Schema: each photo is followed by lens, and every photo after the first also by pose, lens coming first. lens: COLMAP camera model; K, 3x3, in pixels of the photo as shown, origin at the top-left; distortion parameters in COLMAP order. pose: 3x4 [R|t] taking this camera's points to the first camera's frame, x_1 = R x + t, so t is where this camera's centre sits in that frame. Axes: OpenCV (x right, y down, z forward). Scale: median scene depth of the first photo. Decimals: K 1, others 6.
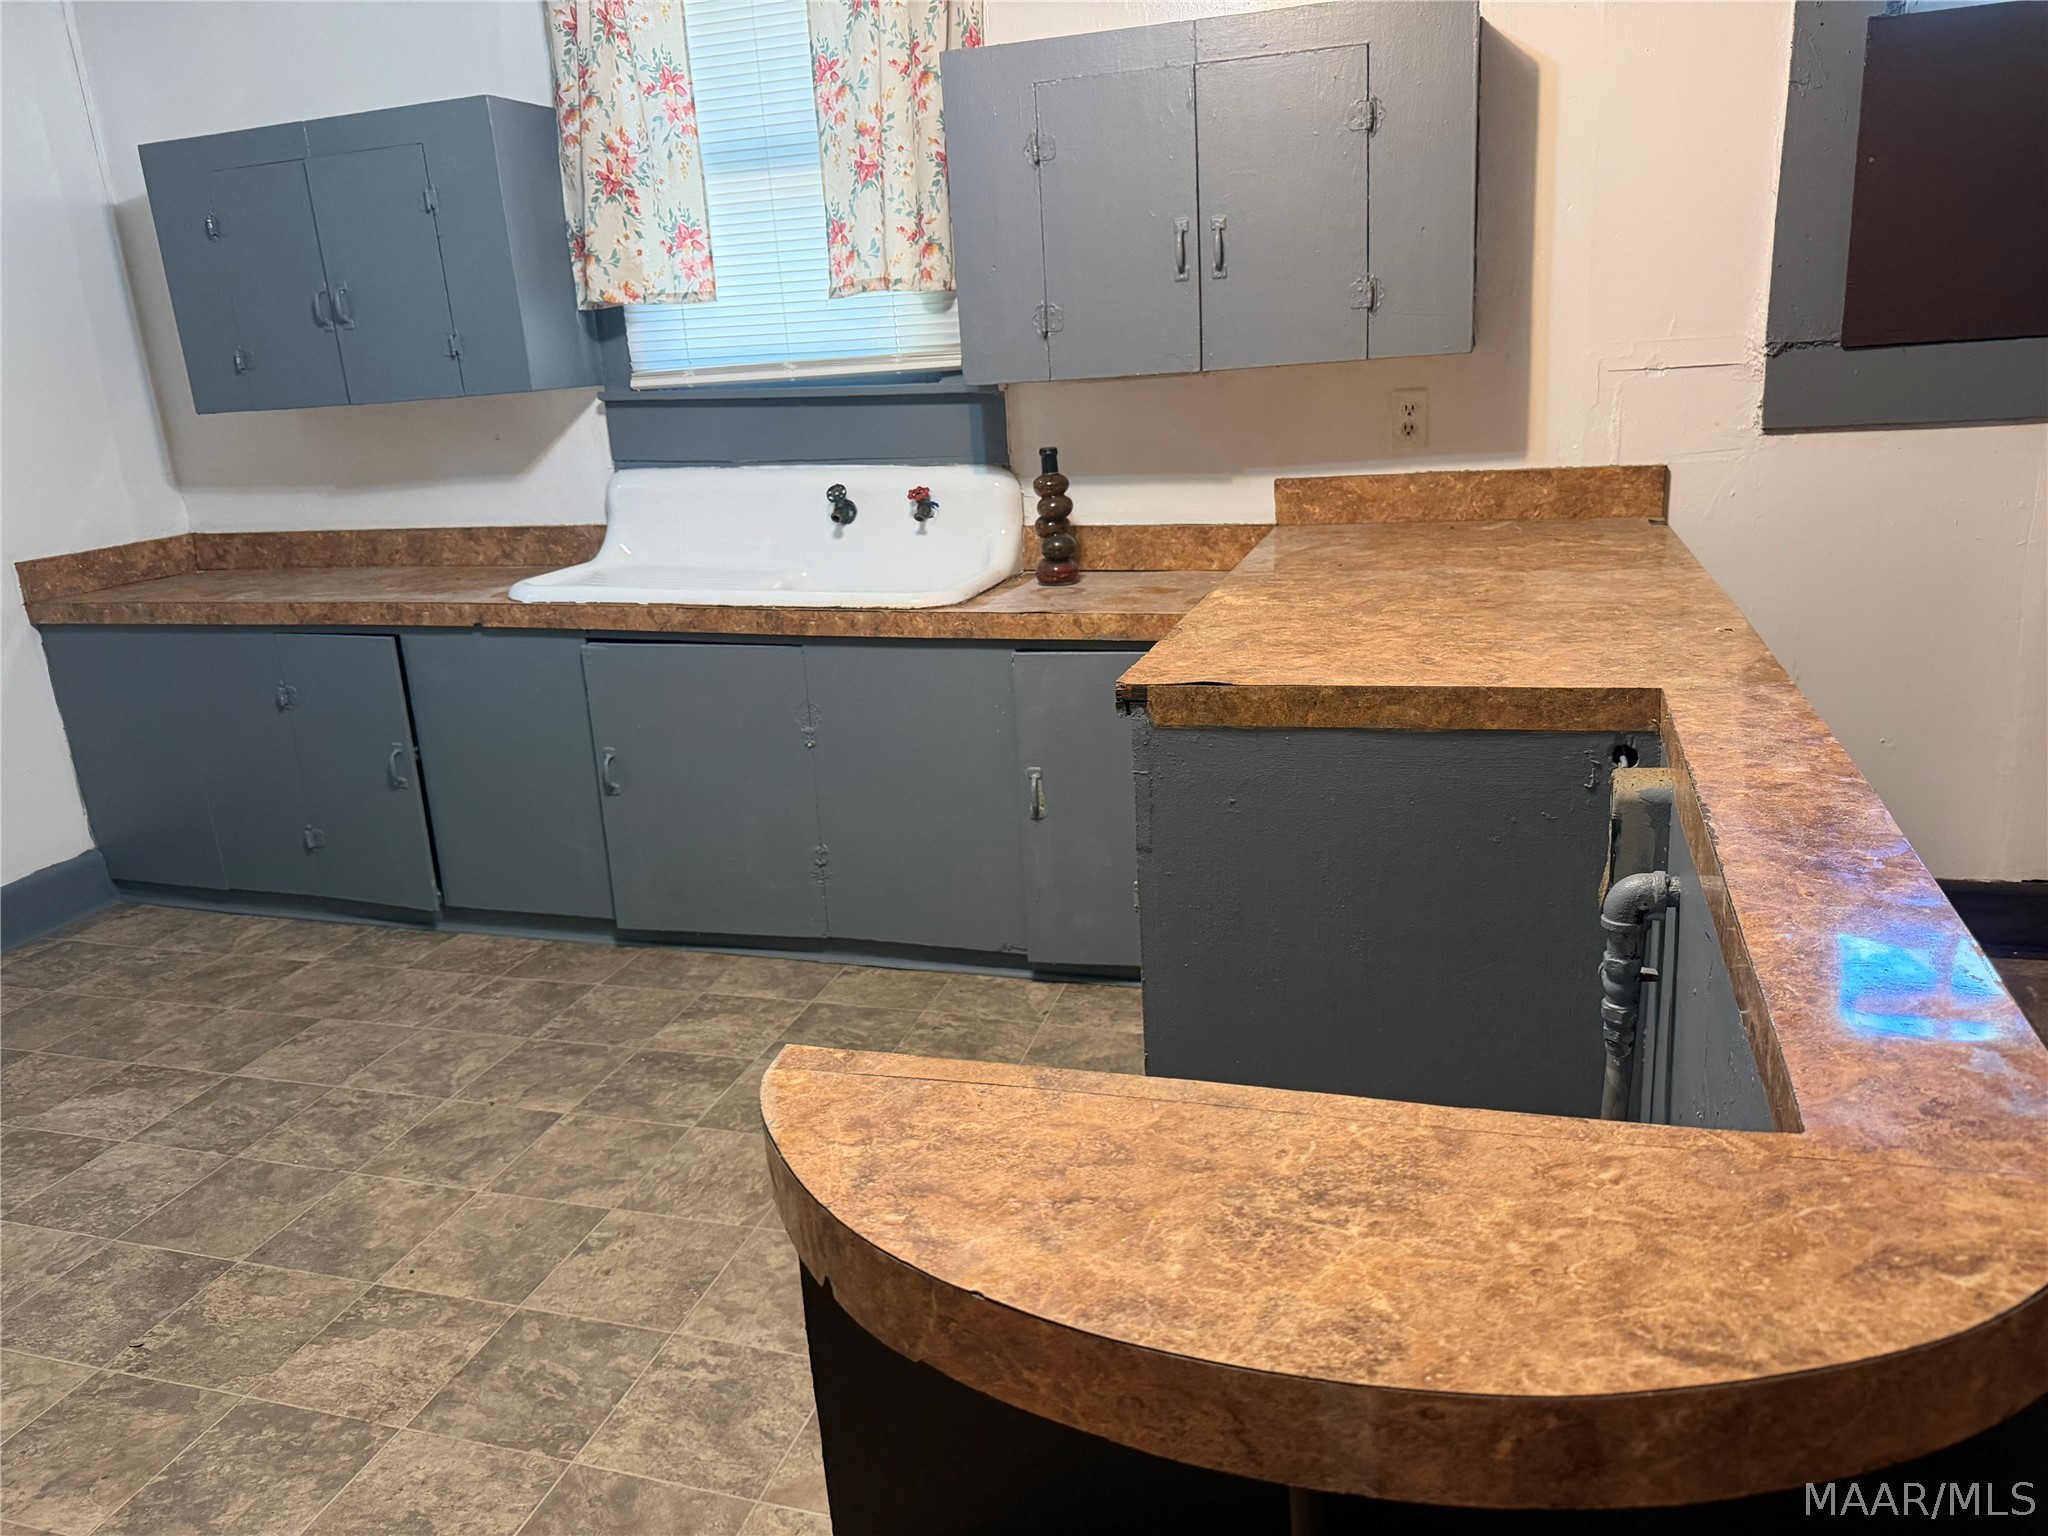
lens RADIAL K [[1418.4, 0, 1014.4], [0, 1418.4, 767.9], [0, 0, 1]] dist [0.040687, -0.066641]
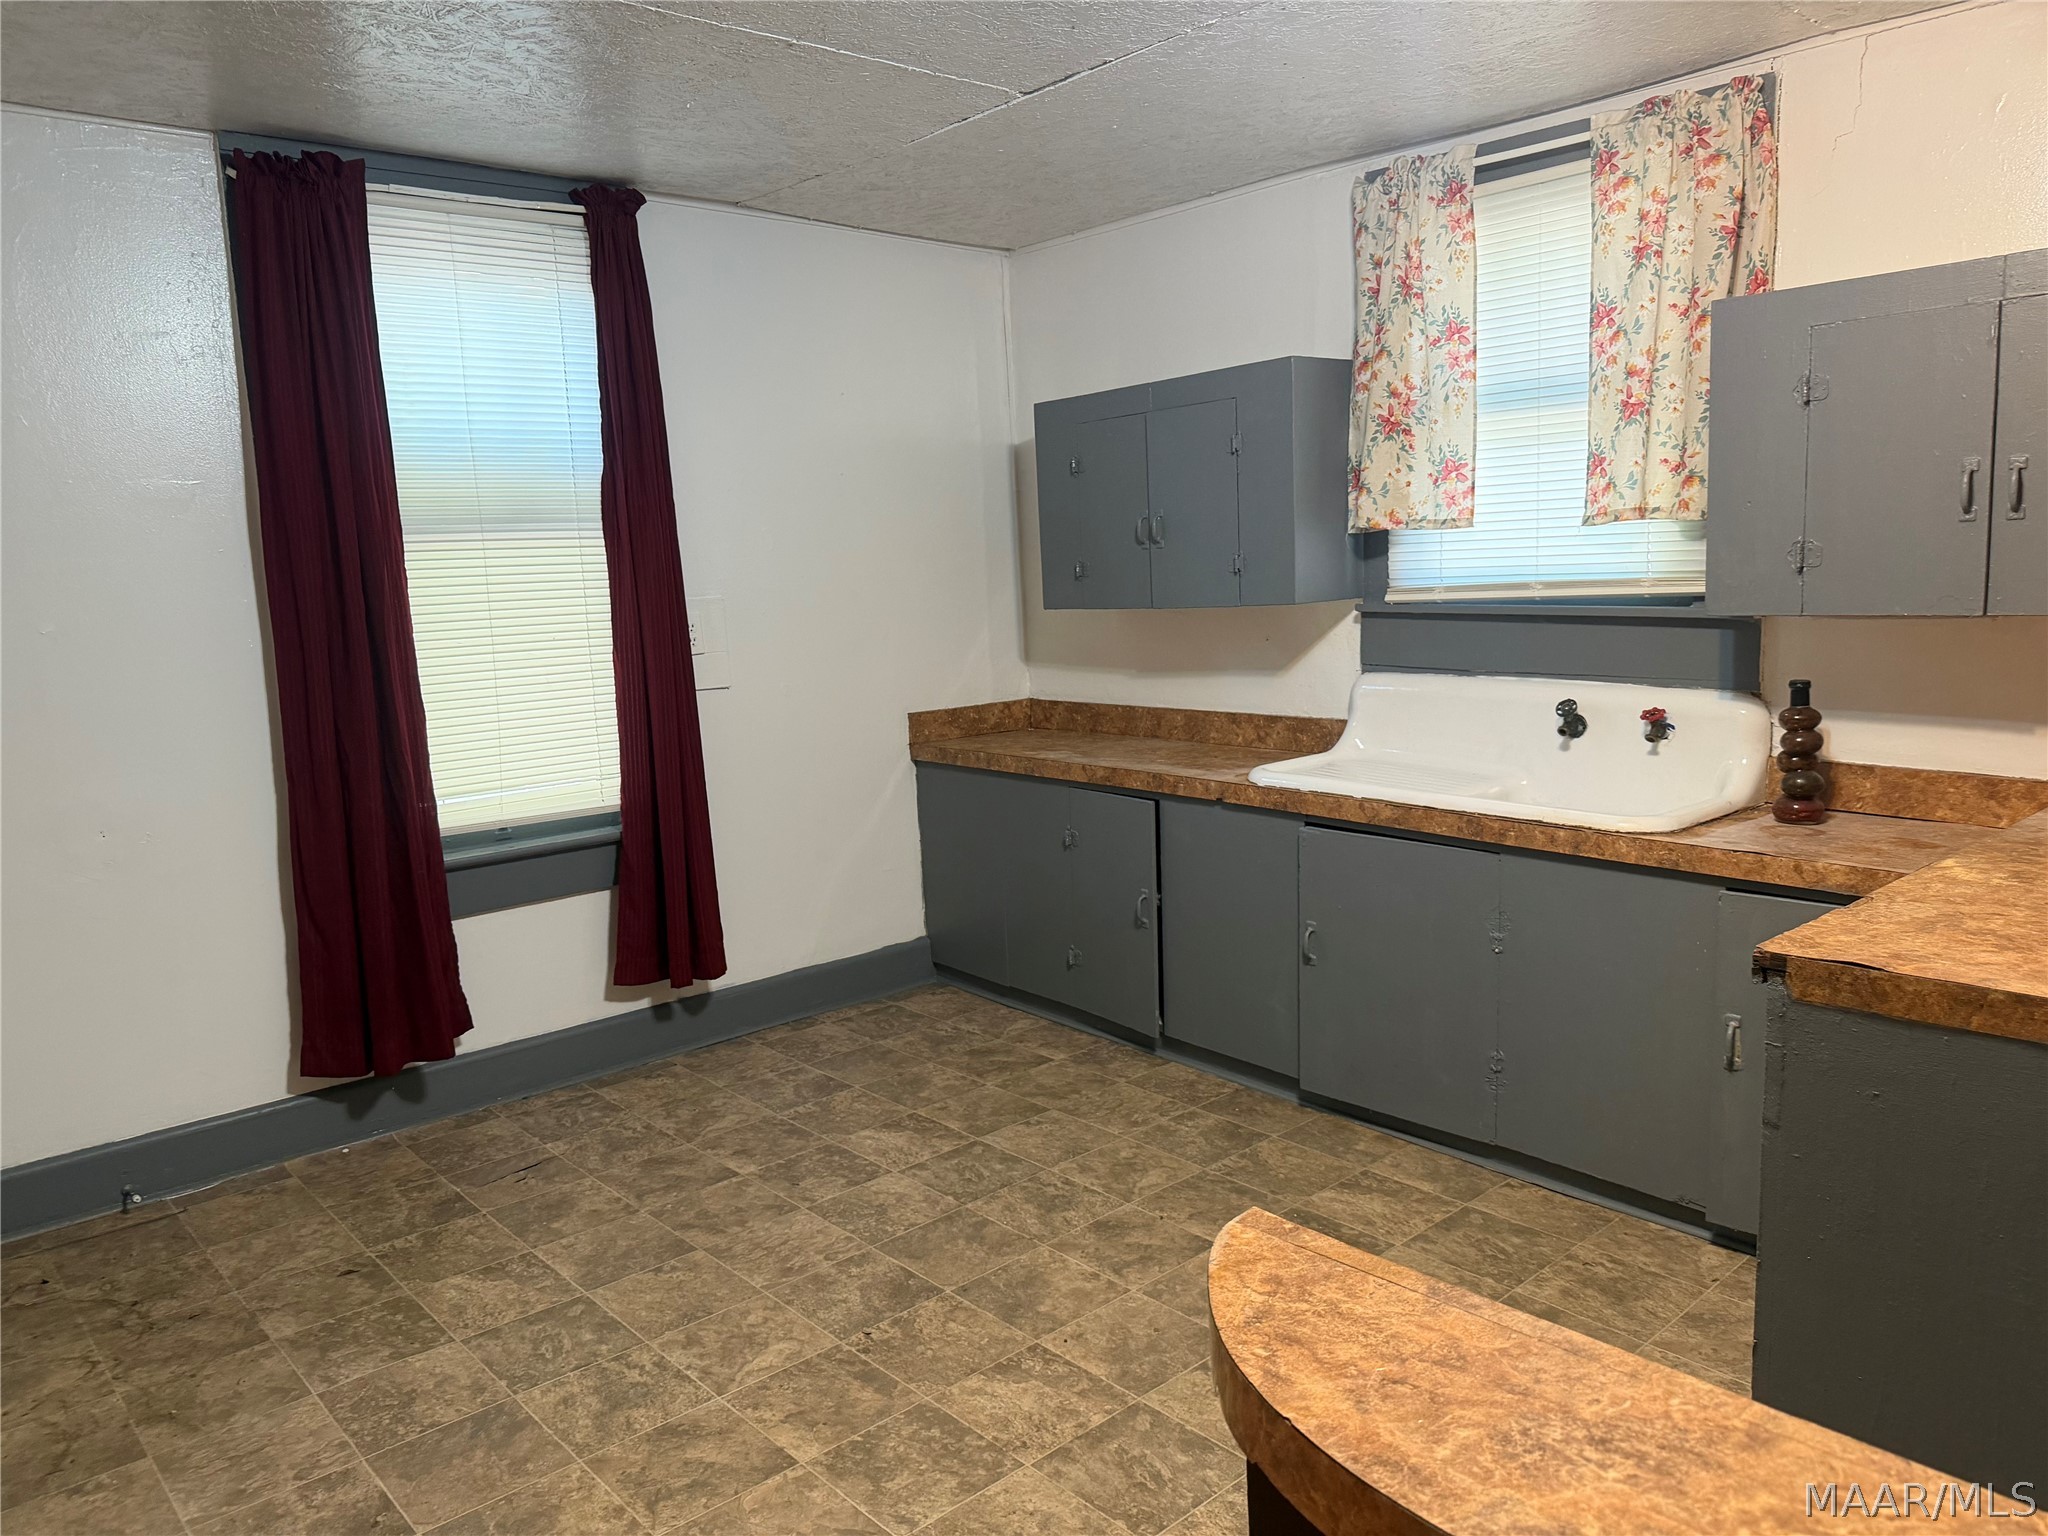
lens RADIAL K [[1418.4, 0, 1016.9], [0, 1418.4, 757.9], [0, 0, 1]] dist [0.040687, -0.066641]
pose [[0.849241, 0.095269, -0.519339, 0.081261], [-0.156840, 0.984709, -0.075832, -0.020107], [0.504173, 0.145852, 0.851197, -0.072647]]
